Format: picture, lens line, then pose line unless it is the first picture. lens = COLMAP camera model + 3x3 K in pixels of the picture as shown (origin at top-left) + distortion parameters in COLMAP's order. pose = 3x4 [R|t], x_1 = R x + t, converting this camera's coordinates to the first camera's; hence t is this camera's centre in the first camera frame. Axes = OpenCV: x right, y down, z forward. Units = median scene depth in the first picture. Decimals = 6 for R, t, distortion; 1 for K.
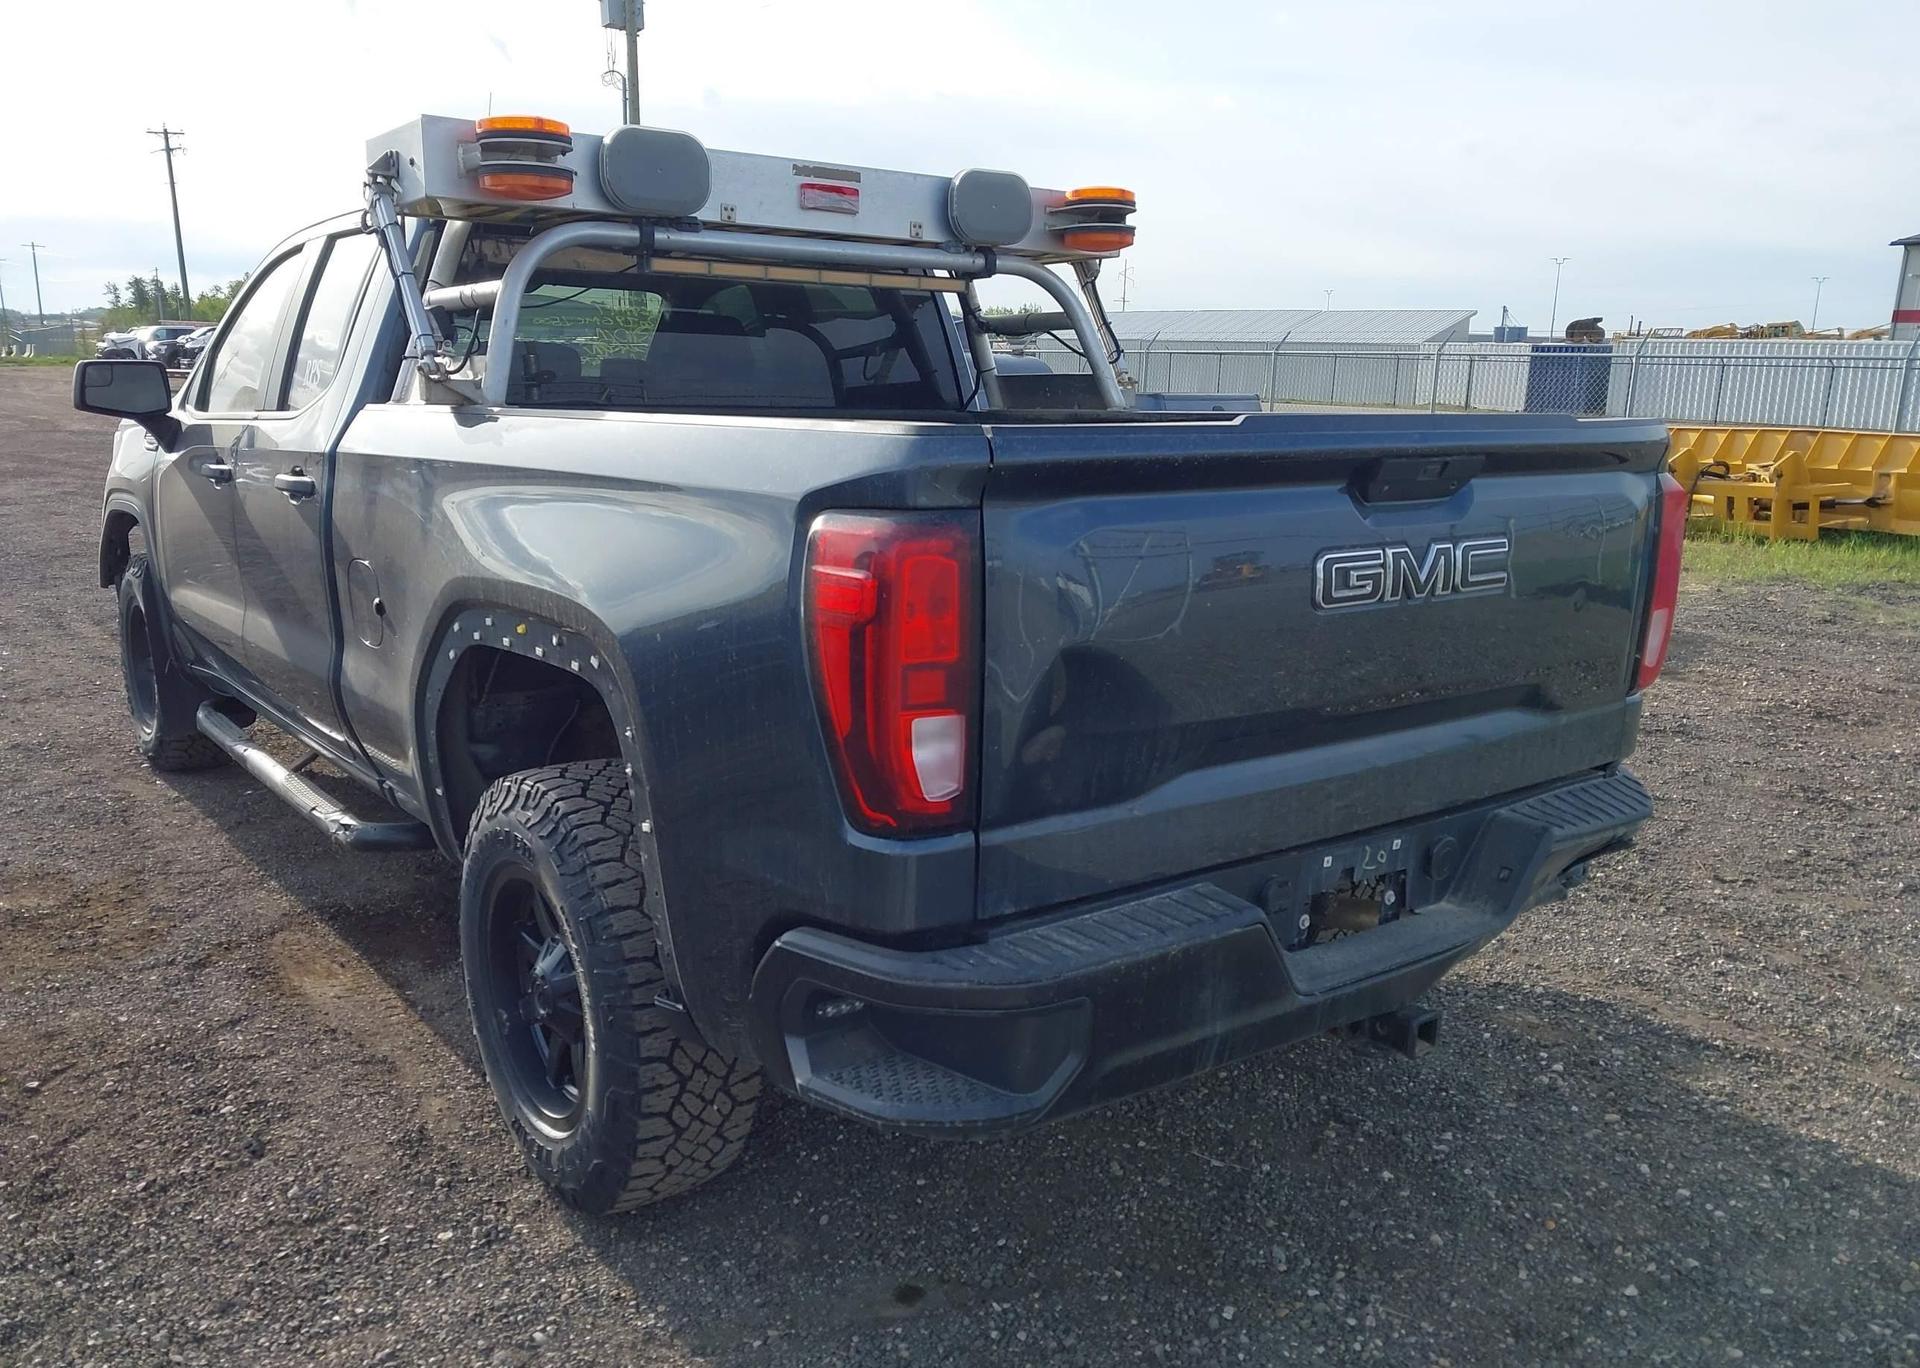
lens RADIAL K [[1584.4, 0, 948.1], [0, 1584.4, 691.2], [0, 0, 1]] dist [0.010544, 0.002889]
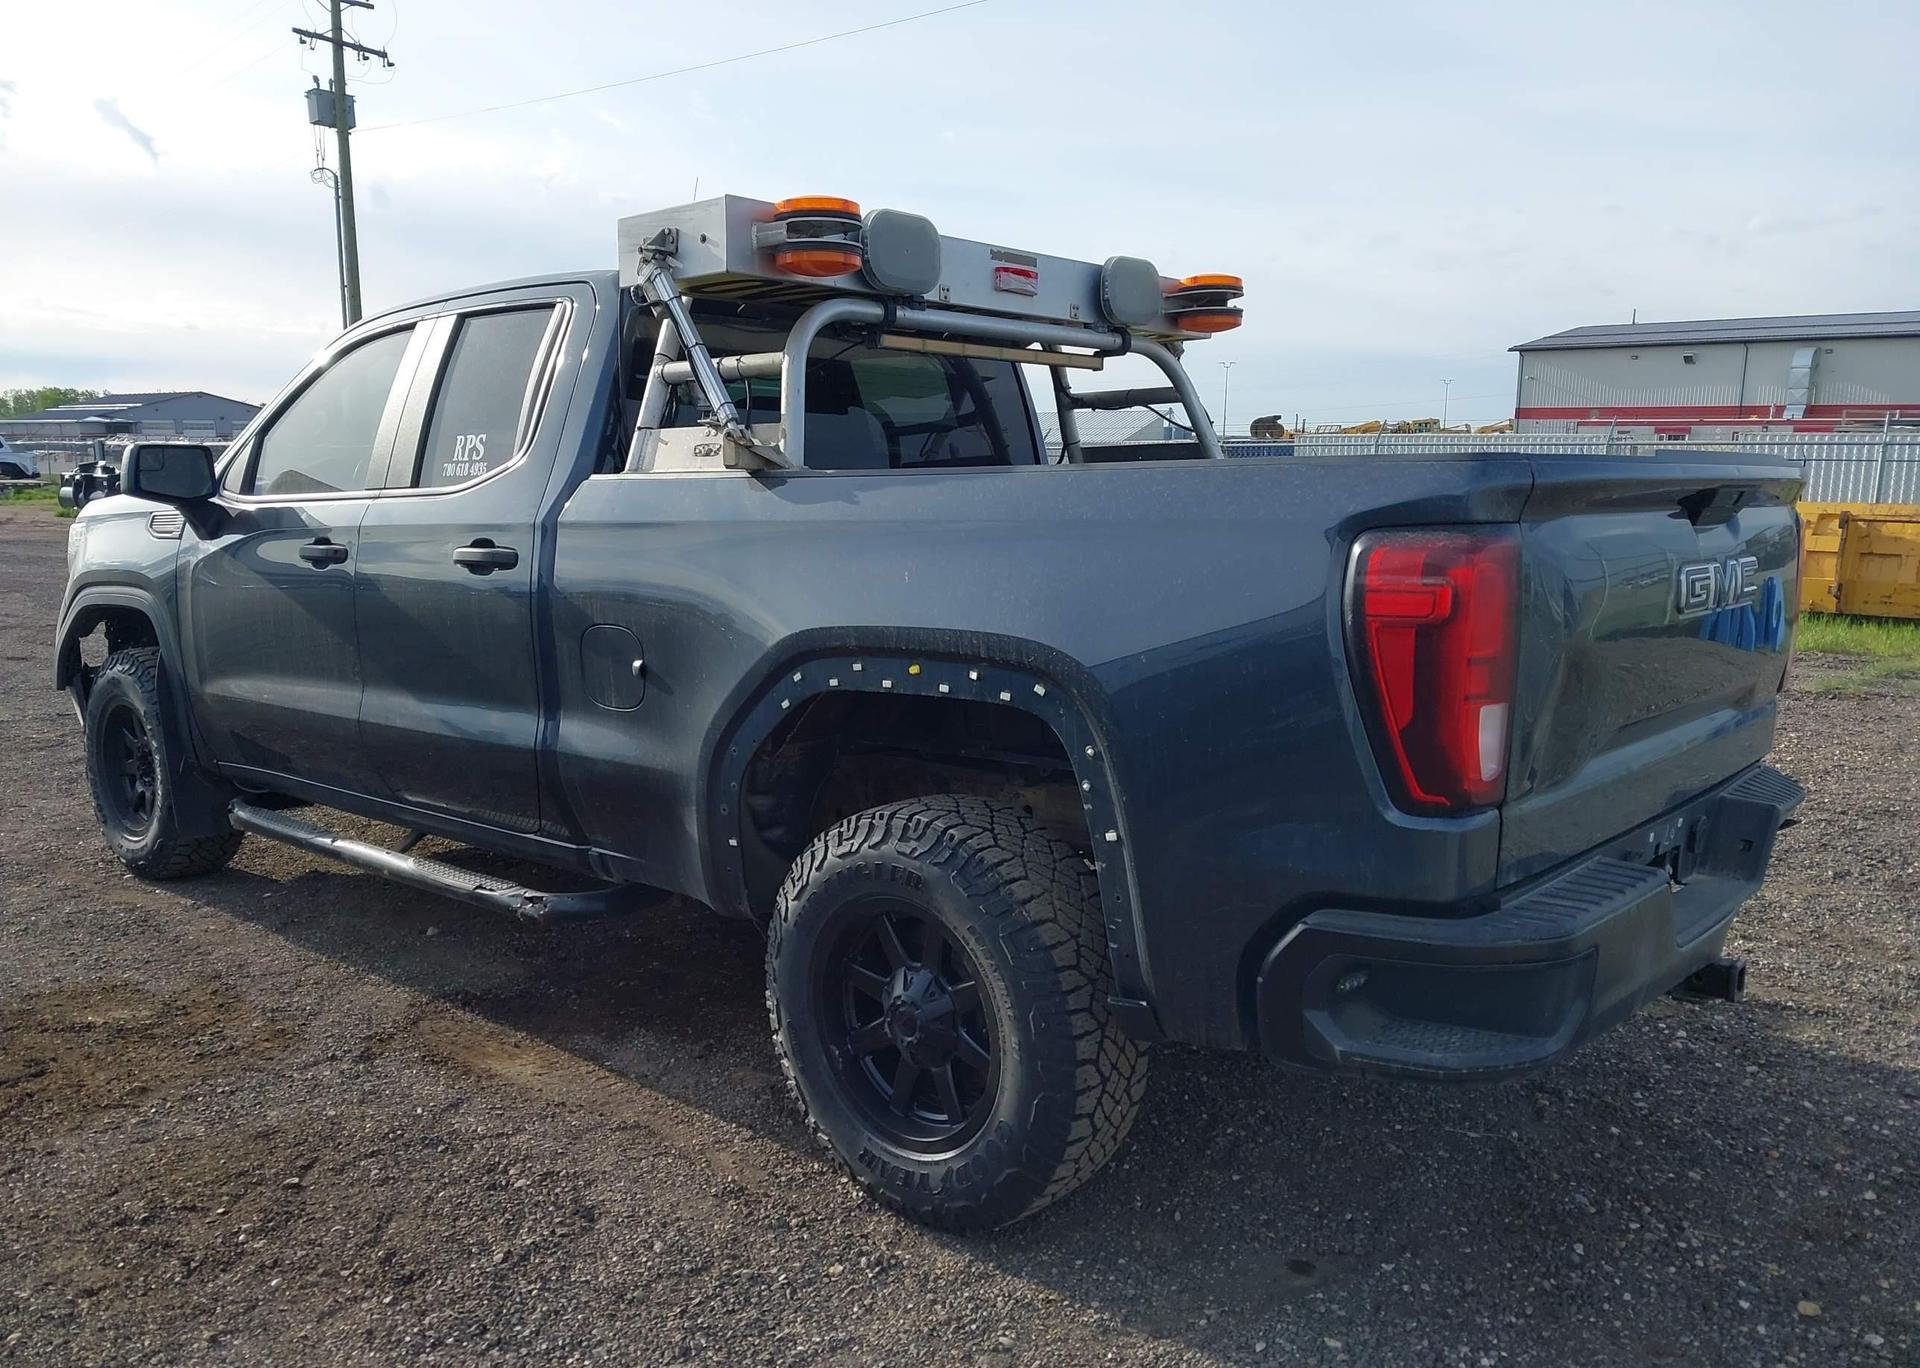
lens RADIAL K [[1569.3, 0, 960.0], [0, 1569.3, 684.0], [0, 0, 1]] dist [0.085098, -0.145390]
pose [[0.979116, -0.040894, 0.199149, -0.342404], [0.053974, 0.996696, -0.060700, 0.028152], [-0.196008, 0.070181, 0.978088, -0.028886]]
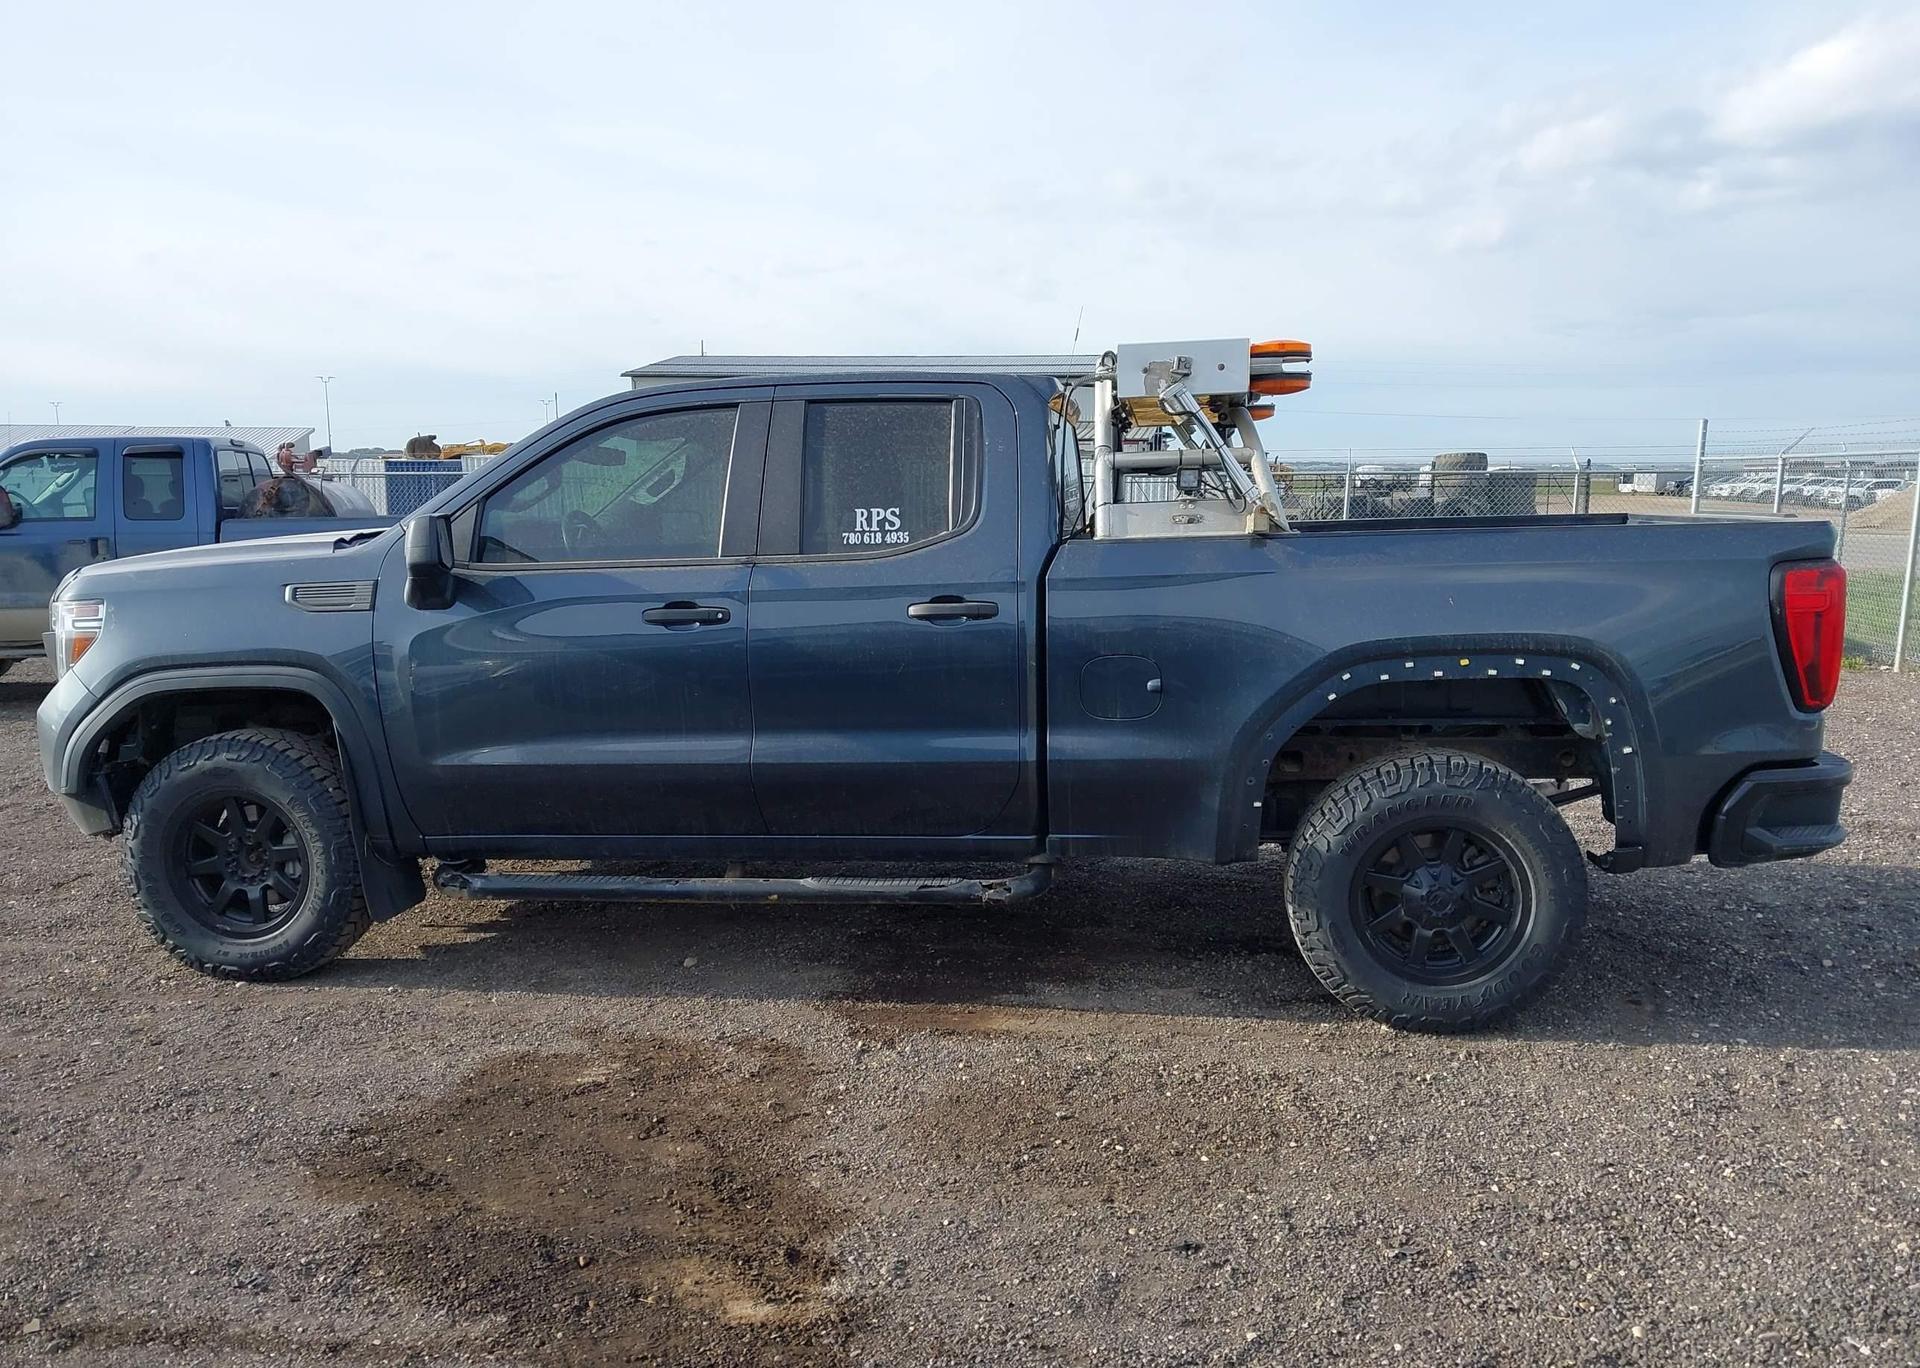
lens RADIAL K [[1584.4, 0, 948.1], [0, 1584.4, 691.2], [0, 0, 1]] dist [0.010544, 0.002889]
pose [[0.718678, -0.119820, 0.684941, -1.824232], [0.167884, 0.985800, -0.003702, -0.117552], [-0.674771, 0.117651, 0.728589, 0.218743]]
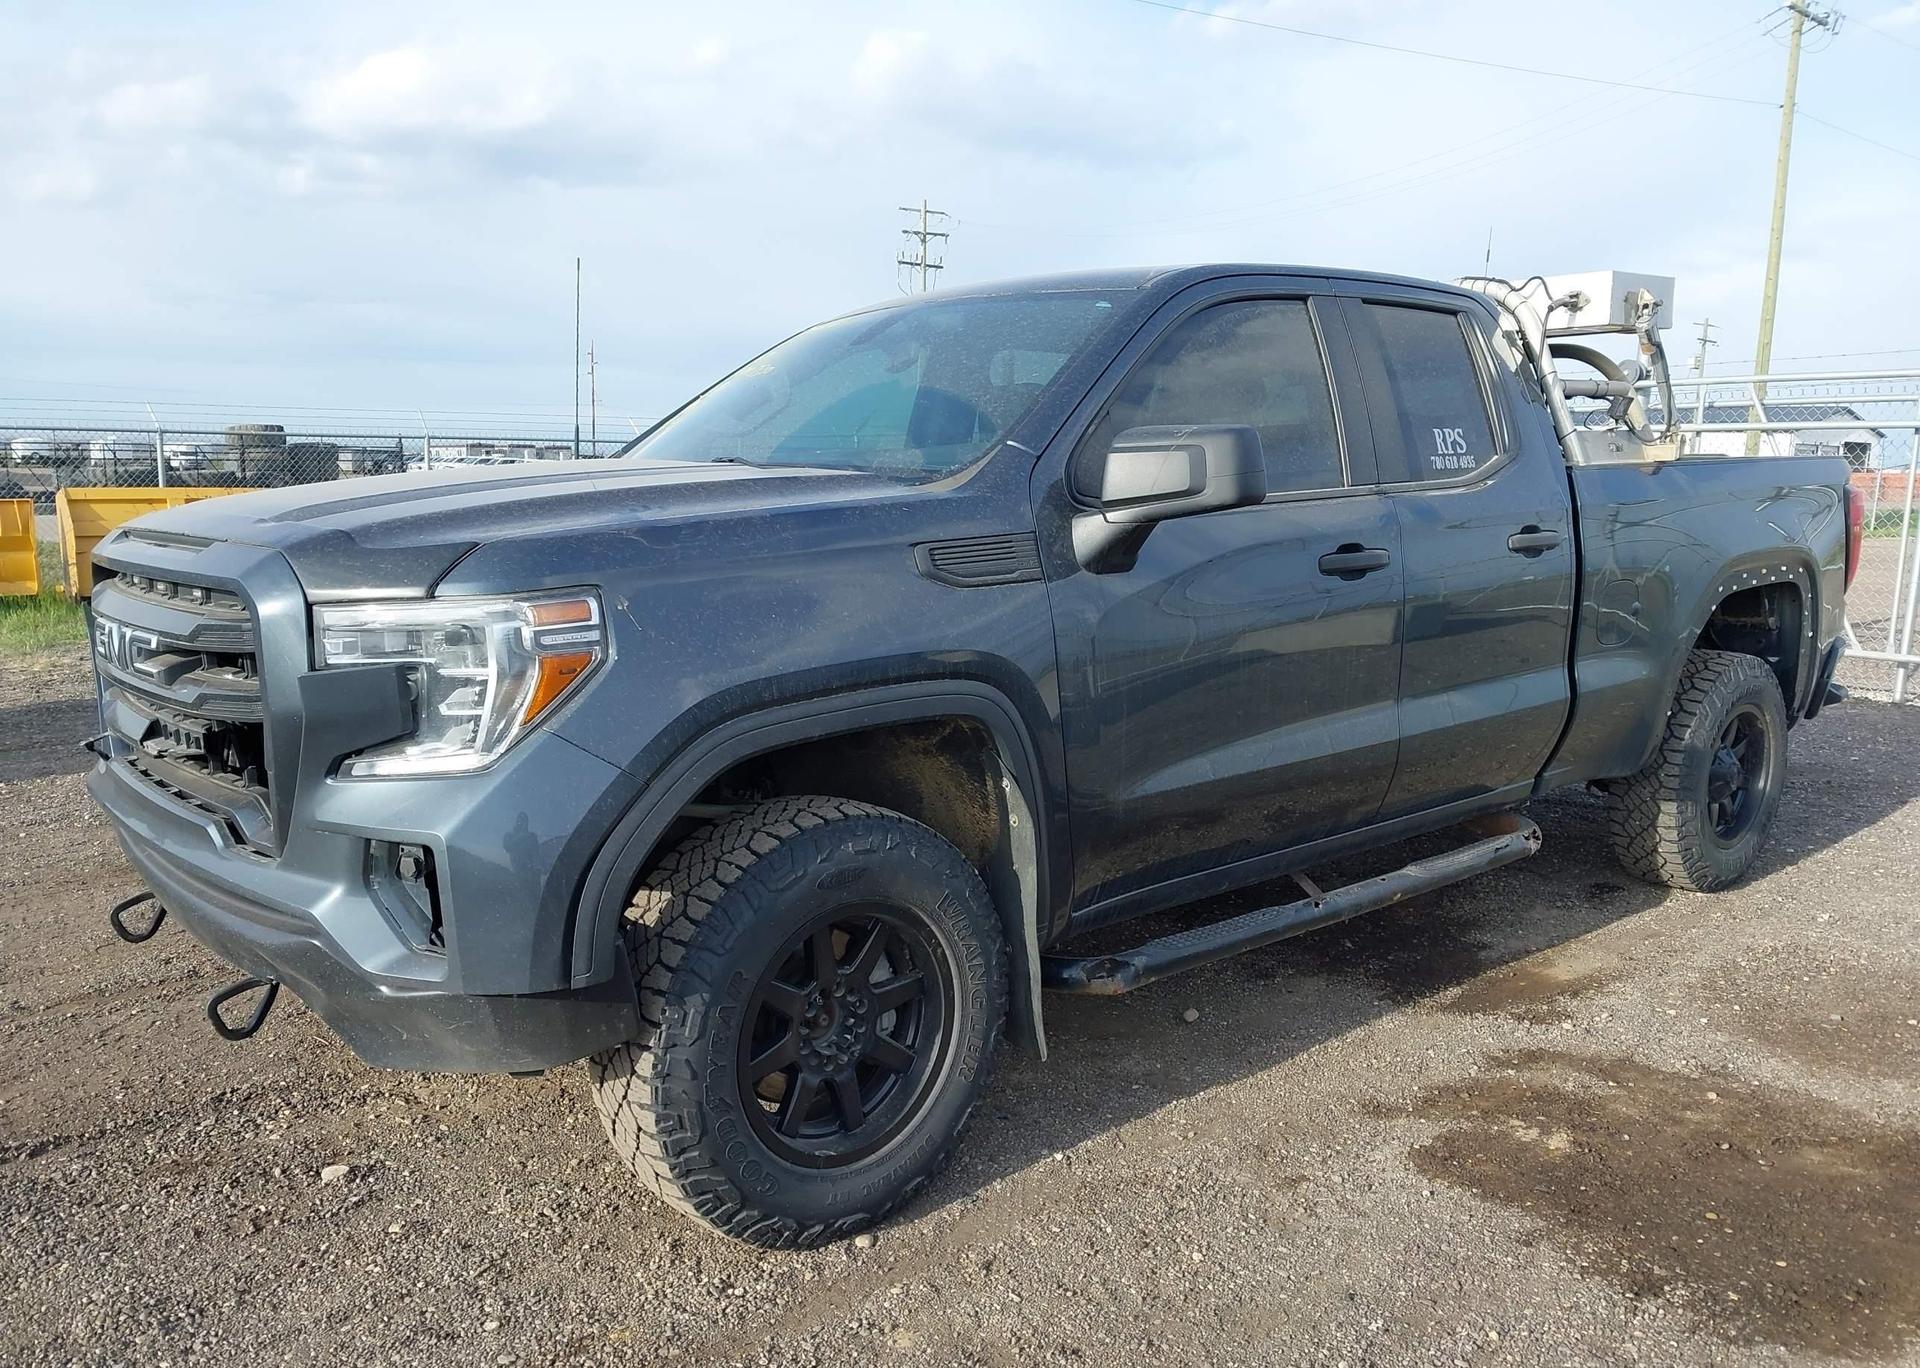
lens RADIAL K [[1584.4, 0, 948.1], [0, 1584.4, 691.2], [0, 0, 1]] dist [0.010544, 0.002889]
pose [[-0.057111, -0.167005, 0.984301, -2.224945], [0.205283, 0.962879, 0.175281, -0.504273], [-0.977035, 0.212071, -0.020707, 2.323142]]
